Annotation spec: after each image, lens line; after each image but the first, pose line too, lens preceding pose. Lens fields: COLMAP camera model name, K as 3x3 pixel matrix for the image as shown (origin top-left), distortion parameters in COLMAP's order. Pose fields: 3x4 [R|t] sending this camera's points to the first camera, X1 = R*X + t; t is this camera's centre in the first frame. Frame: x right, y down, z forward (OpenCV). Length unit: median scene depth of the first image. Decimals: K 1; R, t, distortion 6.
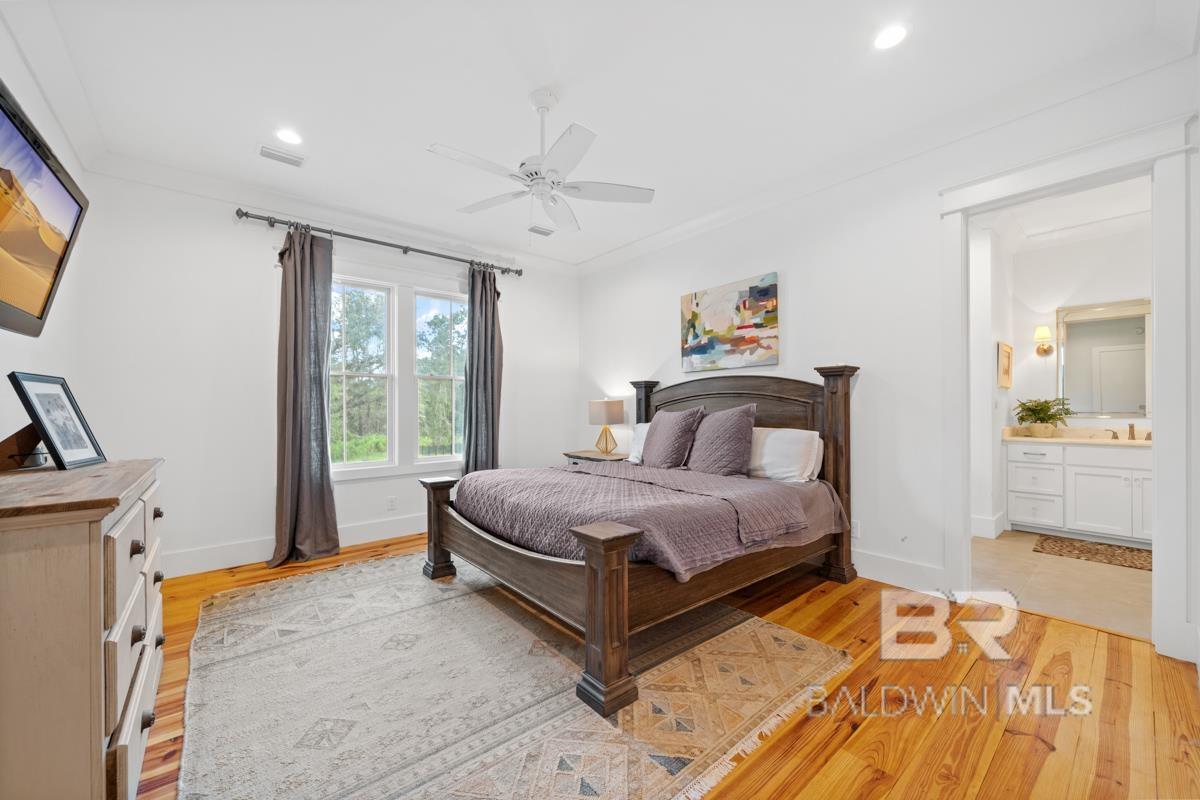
lens RADIAL K [[450.9, 0, 598.9], [0, 450.9, 406.2], [0, 0, 1]] dist [0.000478, 0.000053]
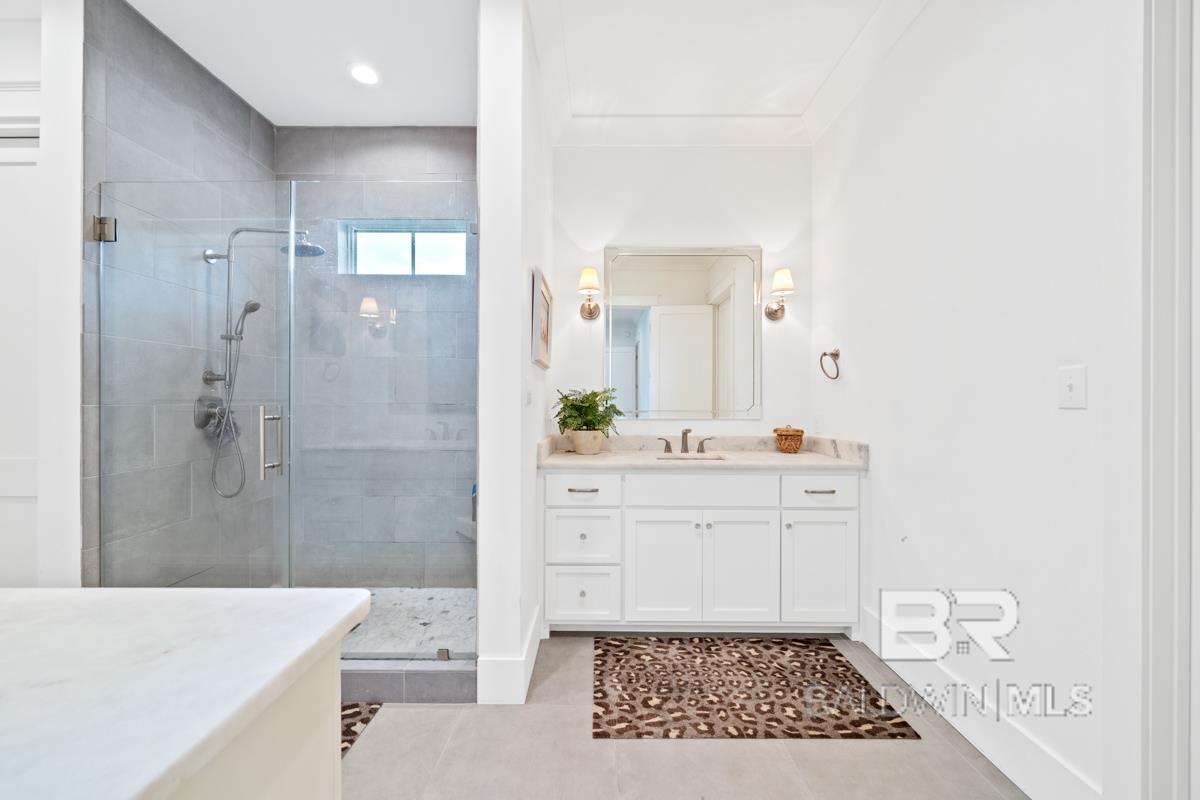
lens RADIAL K [[450.9, 0, 598.9], [0, 450.9, 406.2], [0, 0, 1]] dist [0.000478, 0.000053]
pose [[0.652162, 0.005583, 0.758059, 0.549582], [-0.004698, 0.999983, -0.003323, 0.008527], [-0.758065, -0.001394, 0.652178, 0.611817]]
